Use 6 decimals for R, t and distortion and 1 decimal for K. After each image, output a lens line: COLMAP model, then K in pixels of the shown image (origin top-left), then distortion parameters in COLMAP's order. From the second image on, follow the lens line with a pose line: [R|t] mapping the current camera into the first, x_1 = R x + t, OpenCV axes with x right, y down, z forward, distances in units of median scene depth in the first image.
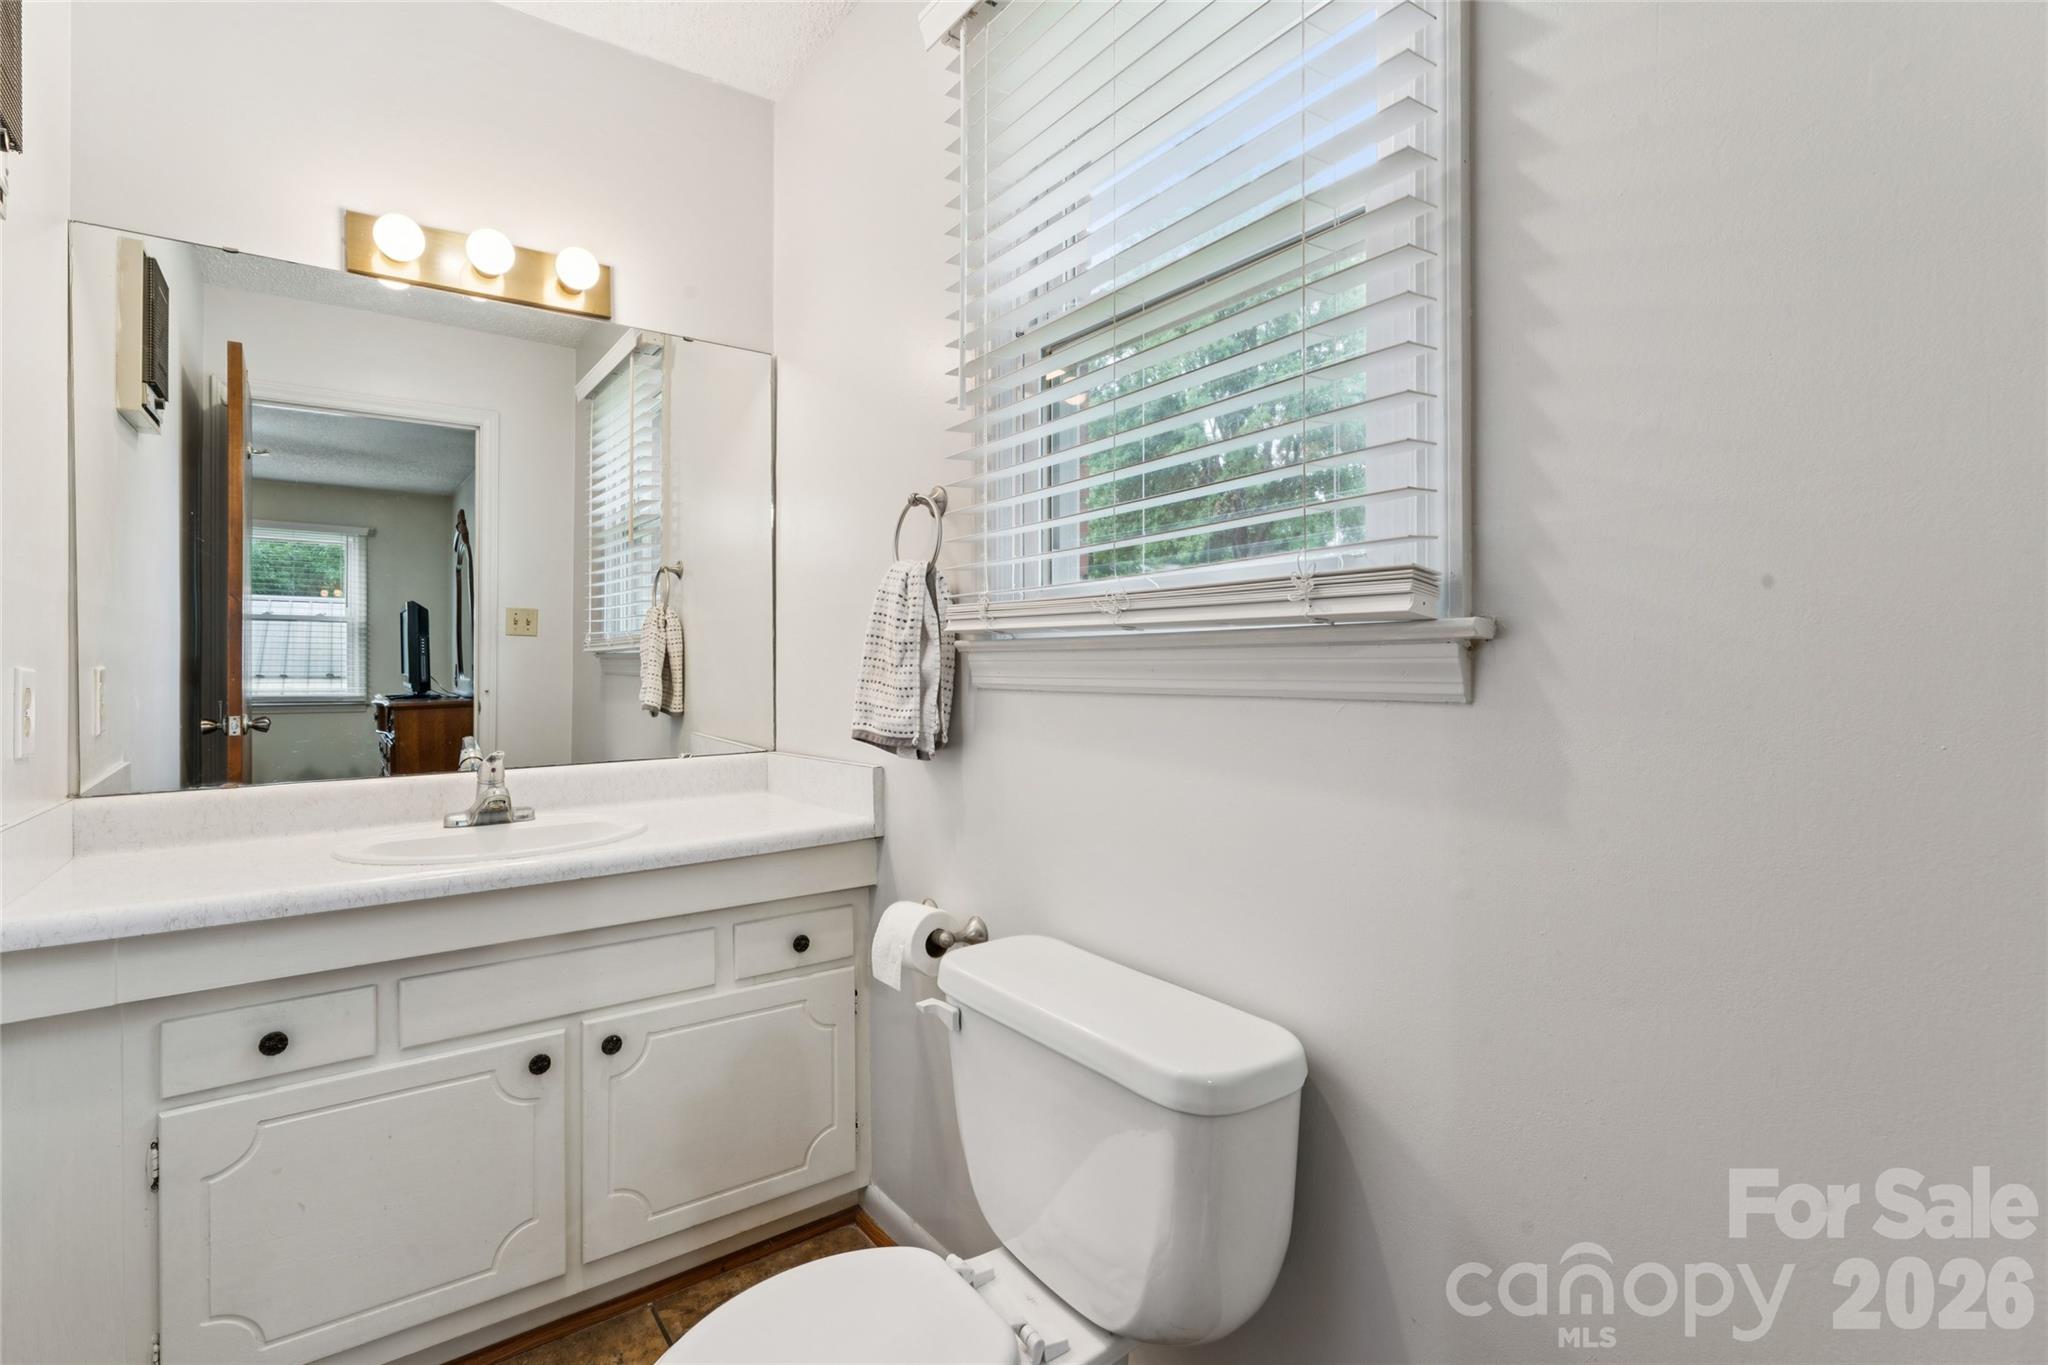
lens RADIAL K [[950.9, 0, 1023.5], [0, 950.9, 685.1], [0, 0, 1]] dist [-0.000208, 0.000244]
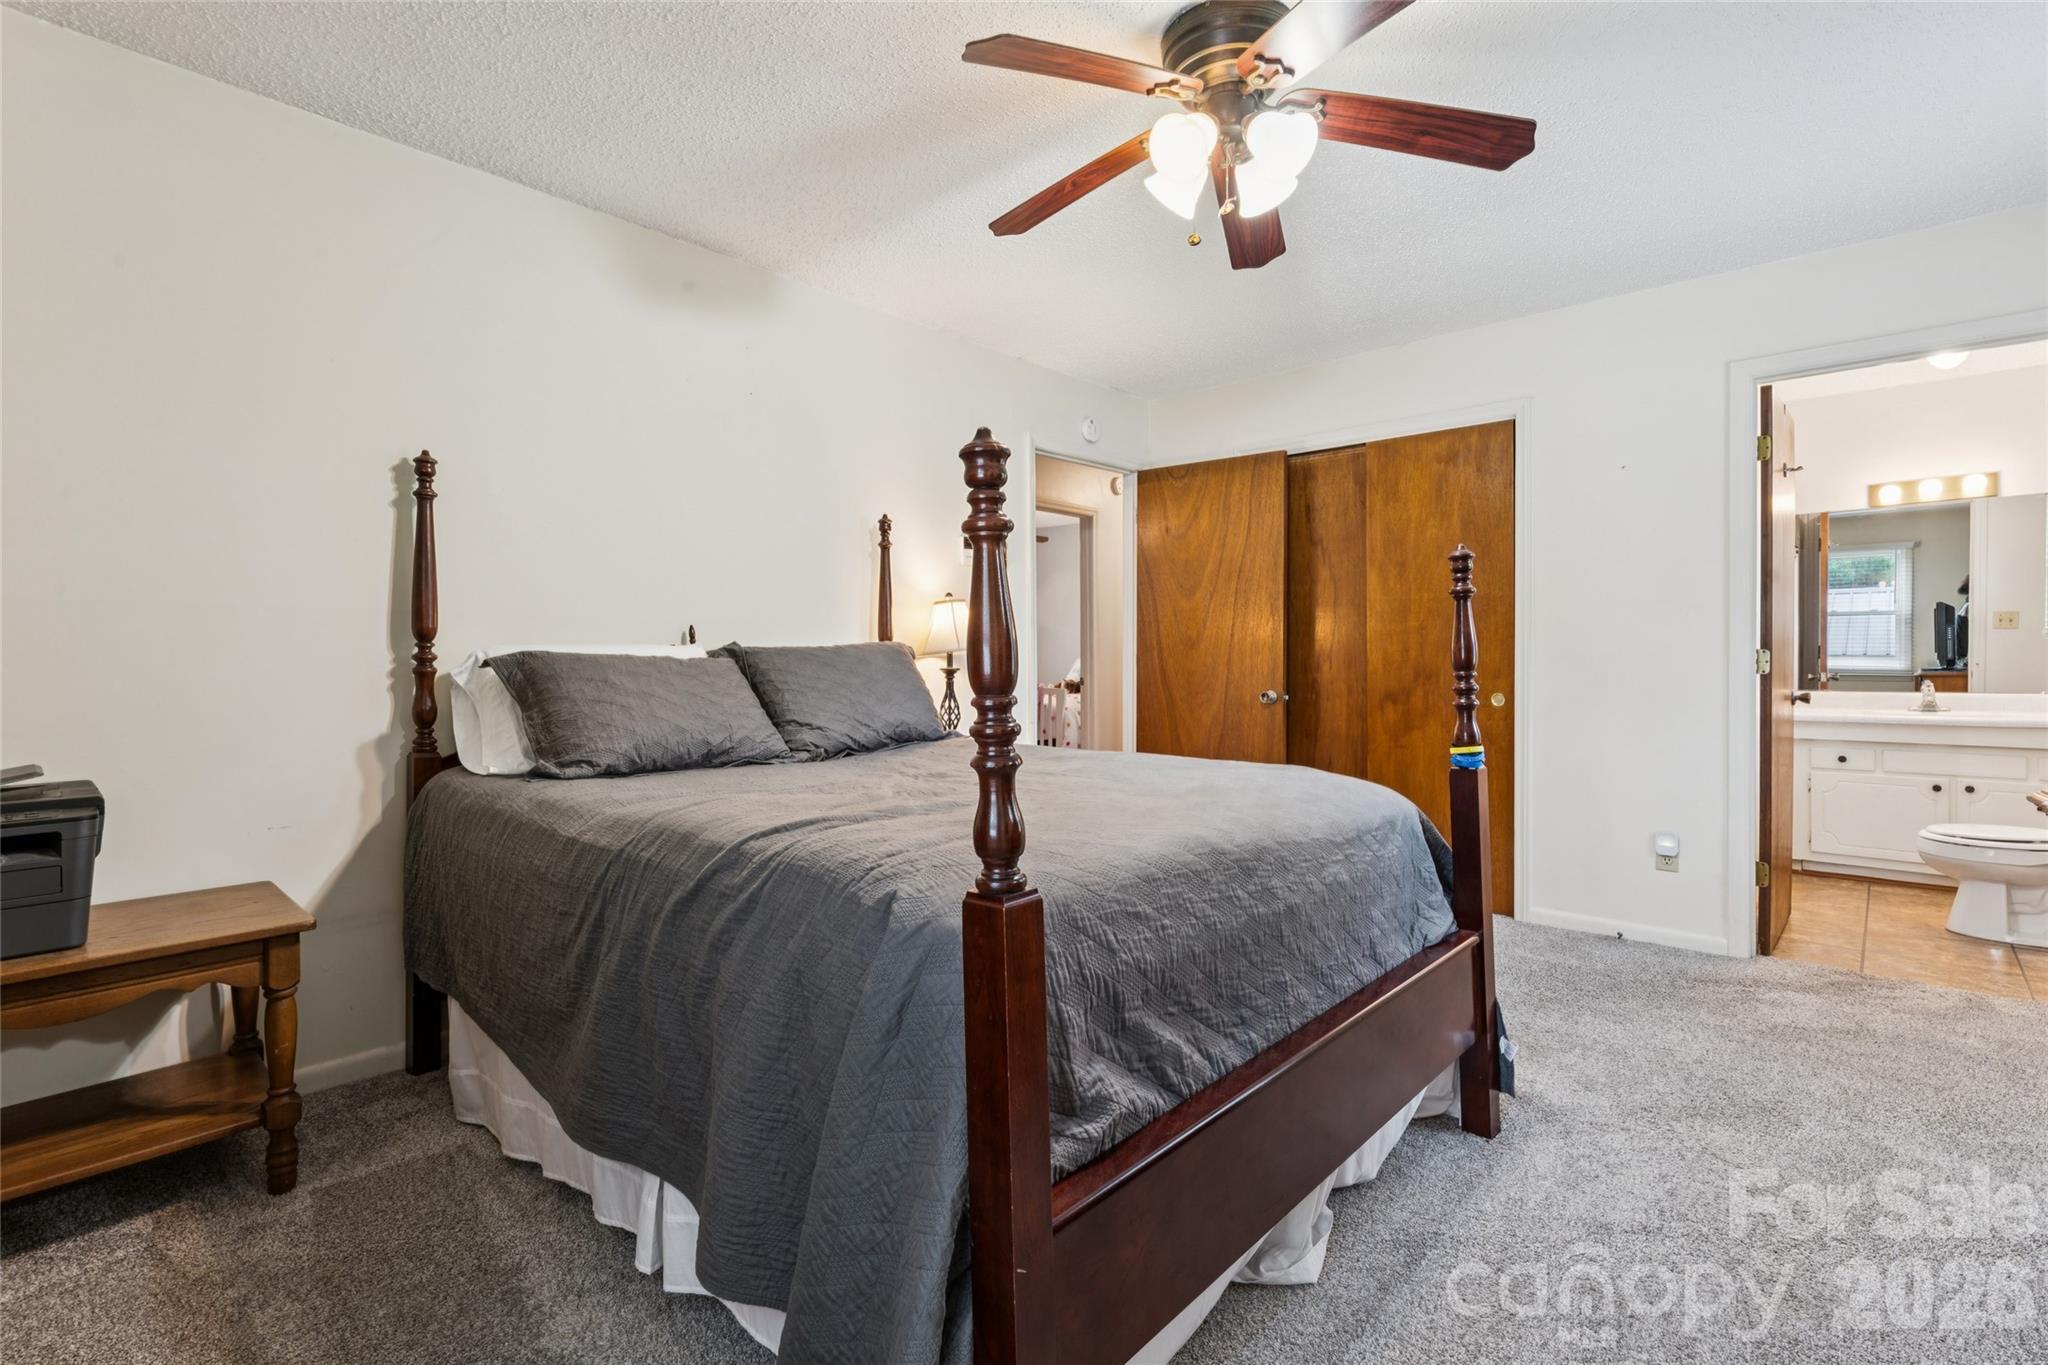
lens RADIAL K [[950.9, 0, 1023.5], [0, 950.9, 685.1], [0, 0, 1]] dist [-0.000208, 0.000244]
pose [[0.195109, 0.012005, -0.980708, 0.498350], [0.008763, 0.999864, 0.013983, 0.005927], [0.980742, -0.011322, 0.194977, -0.639759]]
